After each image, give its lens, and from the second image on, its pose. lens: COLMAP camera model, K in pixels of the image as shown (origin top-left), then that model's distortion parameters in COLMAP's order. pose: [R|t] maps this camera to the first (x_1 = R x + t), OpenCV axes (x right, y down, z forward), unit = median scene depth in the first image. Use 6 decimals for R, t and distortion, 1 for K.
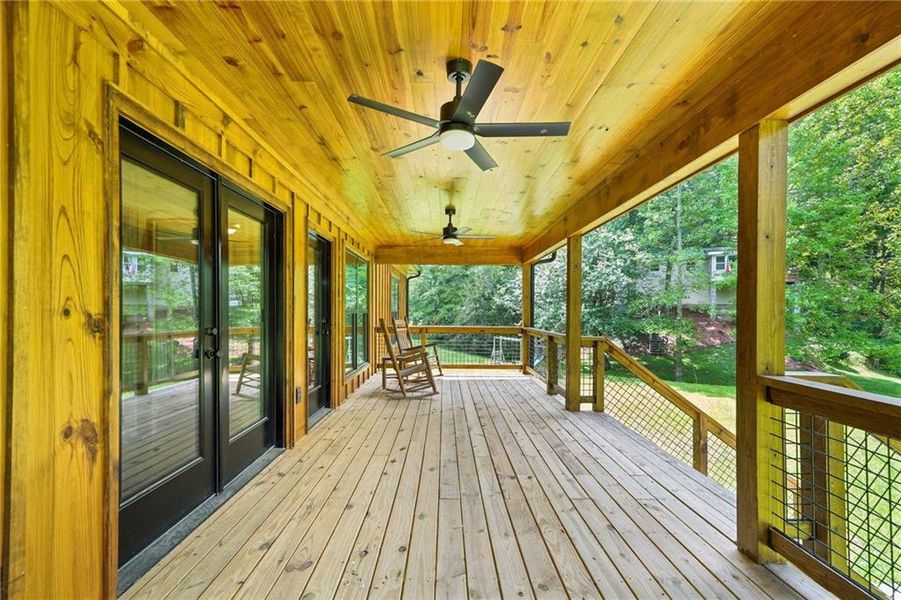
lens RADIAL K [[501.7, 0, 453.5], [0, 501.7, 300.7], [0, 0, 1]] dist [-0.007453, -0.004505]
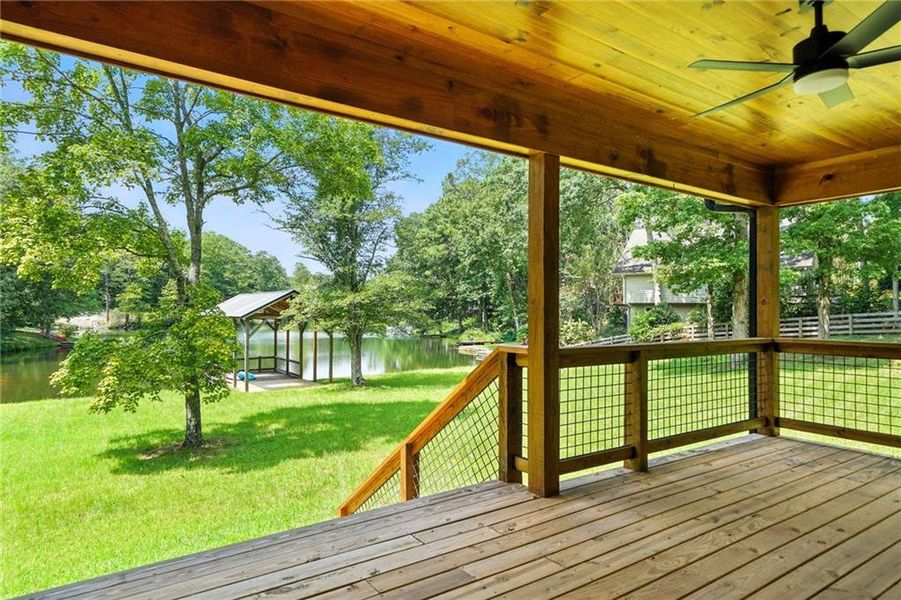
lens RADIAL K [[501.7, 0, 458.8], [0, 501.7, 307.8], [0, 0, 1]] dist [-0.007453, -0.004505]
pose [[-0.550797, 0.003272, 0.834633, -0.287971], [-0.001438, 0.999987, -0.004869, 0.045340], [-0.834638, -0.003882, -0.550785, 1.657129]]
